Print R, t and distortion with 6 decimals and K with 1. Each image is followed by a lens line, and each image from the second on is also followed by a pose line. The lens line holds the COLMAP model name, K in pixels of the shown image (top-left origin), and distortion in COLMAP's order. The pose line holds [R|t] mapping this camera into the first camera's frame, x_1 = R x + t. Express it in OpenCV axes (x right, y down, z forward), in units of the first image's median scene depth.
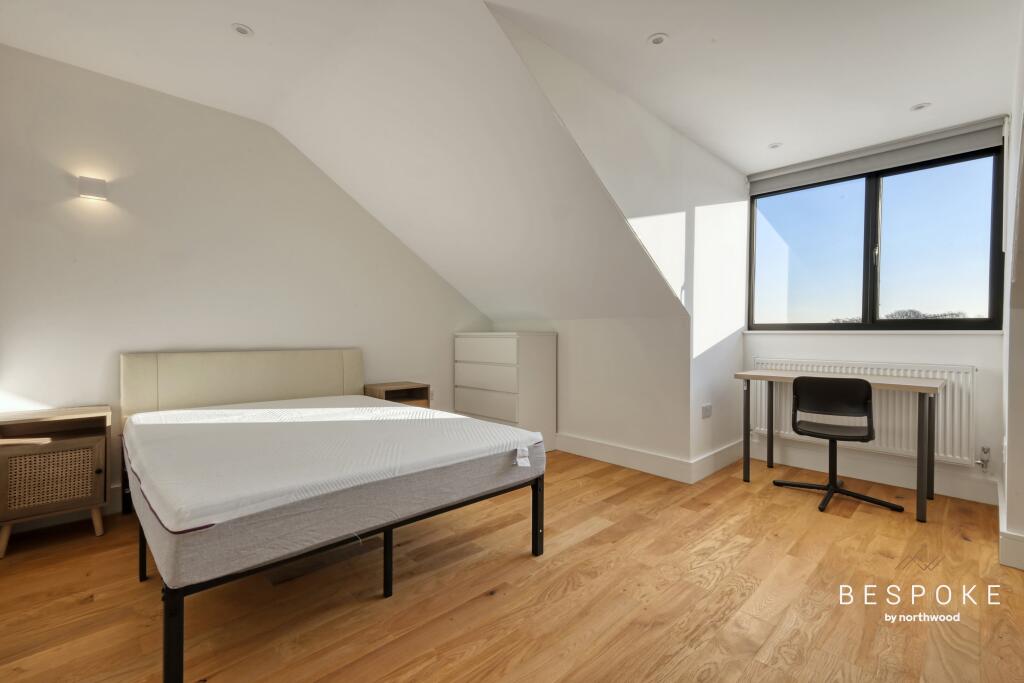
lens RADIAL K [[453.2, 0, 512.0], [0, 453.2, 341.5], [0, 0, 1]] dist [0.027170, 0.000079]
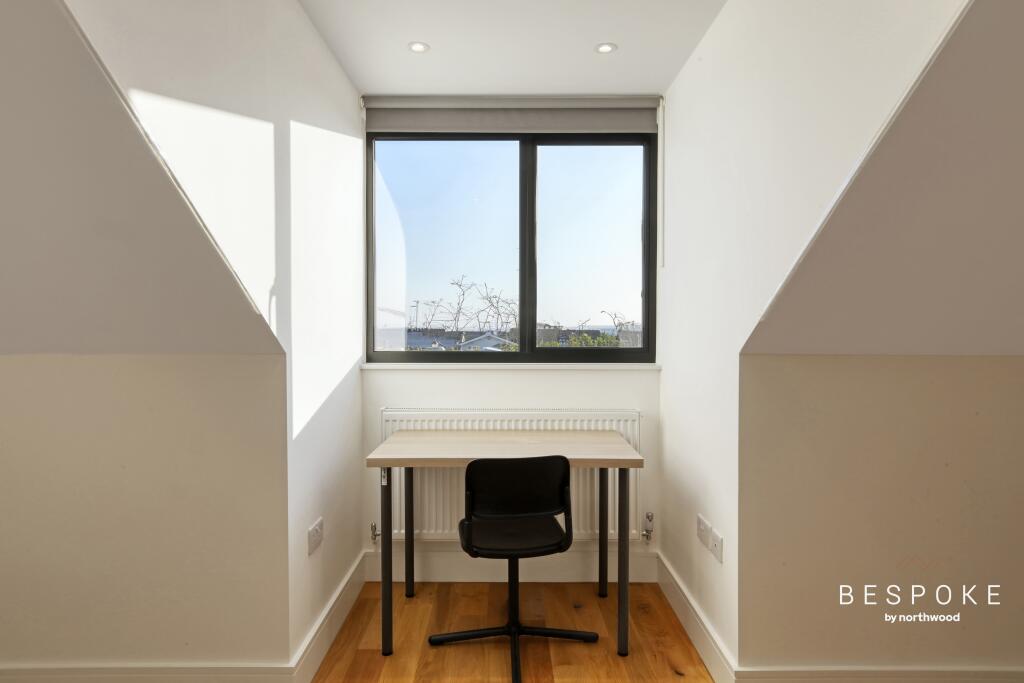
lens RADIAL K [[617.7, 0, 512.0], [0, 617.7, 341.5], [0, 0, 1]] dist [-0.003457, -0.000274]
pose [[0.699681, -0.018238, 0.714222, 0.103281], [0.016622, 0.999819, 0.009247, -0.069027], [-0.714262, 0.005402, 0.699858, 0.392010]]
